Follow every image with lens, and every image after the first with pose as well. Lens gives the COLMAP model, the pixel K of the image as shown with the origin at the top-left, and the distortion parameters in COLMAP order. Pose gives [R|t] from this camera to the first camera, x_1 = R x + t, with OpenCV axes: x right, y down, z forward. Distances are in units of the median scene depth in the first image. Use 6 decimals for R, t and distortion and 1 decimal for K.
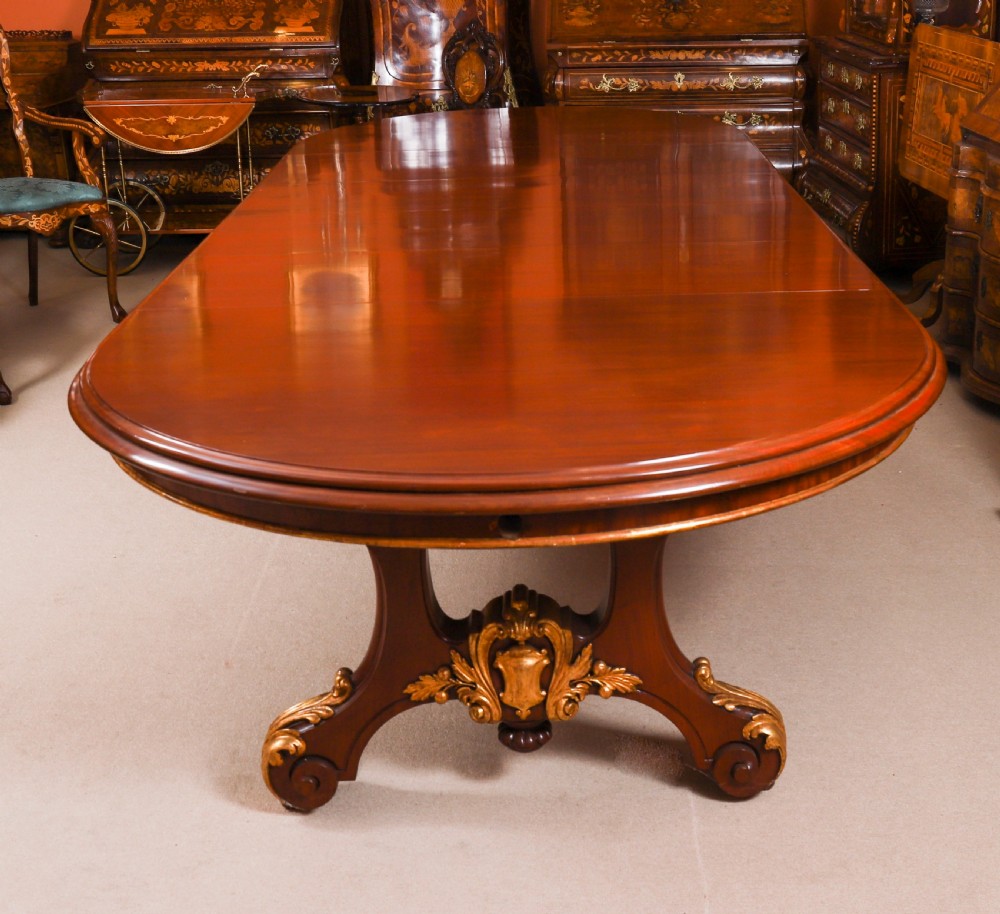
lens RADIAL K [[1522.1, 0, 606.0], [0, 1522.1, 532.3], [0, 0, 1]] dist [-0.036129, 0.000000]
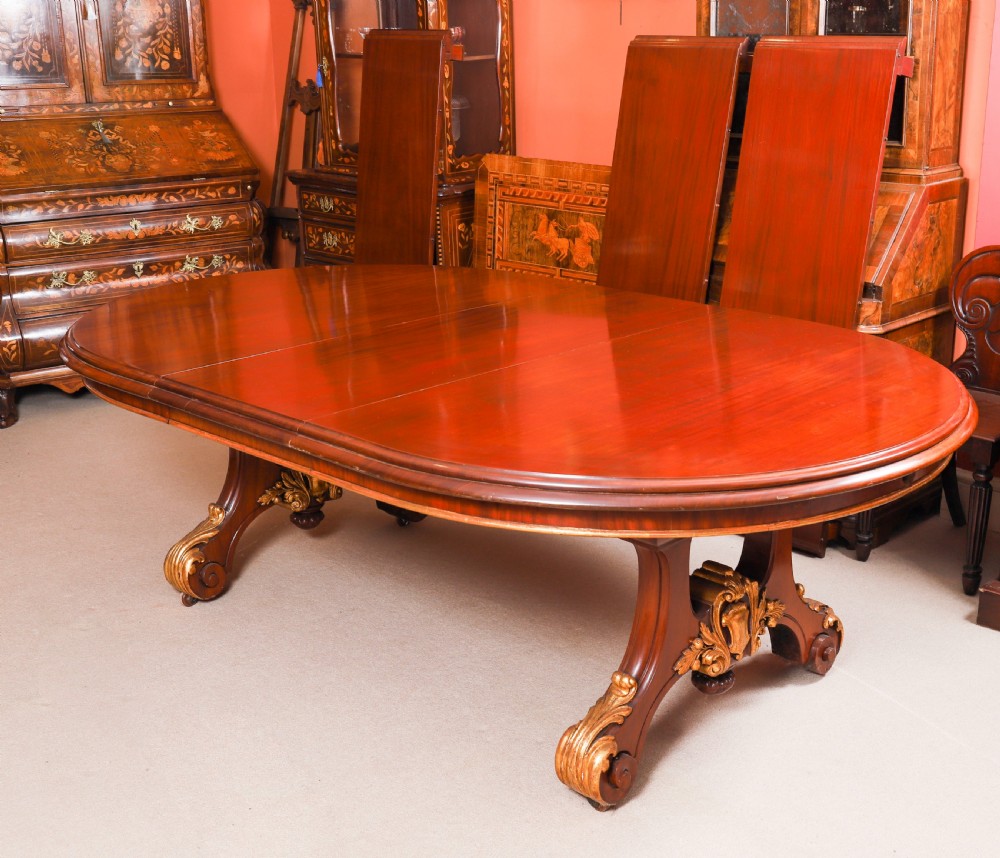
lens RADIAL K [[1384.8, 0, 523.4], [0, 1384.8, 419.4], [0, 0, 1]] dist [0.072714, 0.000000]
pose [[0.758730, -0.176565, 0.627019, -0.323905], [0.249167, 0.968029, -0.028915, -0.109293], [-0.601867, 0.178171, 0.778467, 0.244050]]
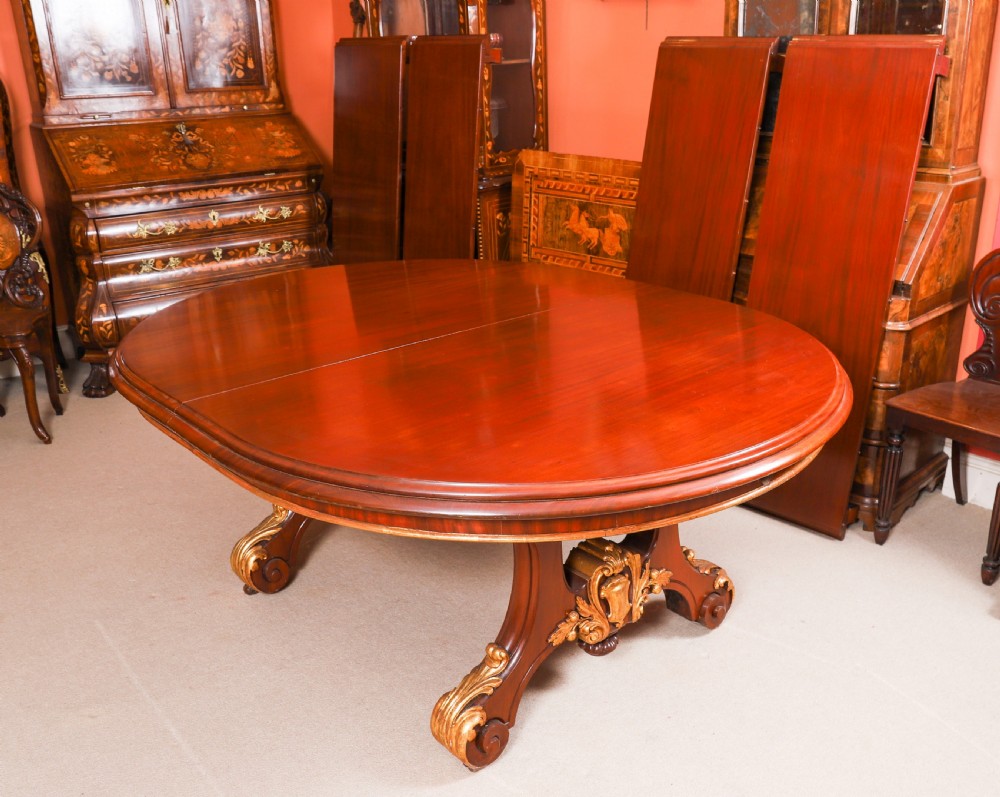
lens RADIAL K [[969.4, 0, 531.4], [0, 969.4, 429.7], [0, 0, 1]] dist [-0.039136, 0.000000]
pose [[0.764675, -0.235280, 0.599929, -0.217096], [0.249214, 0.966501, 0.061391, -0.150049], [-0.594276, 0.102567, 0.797694, 0.377528]]
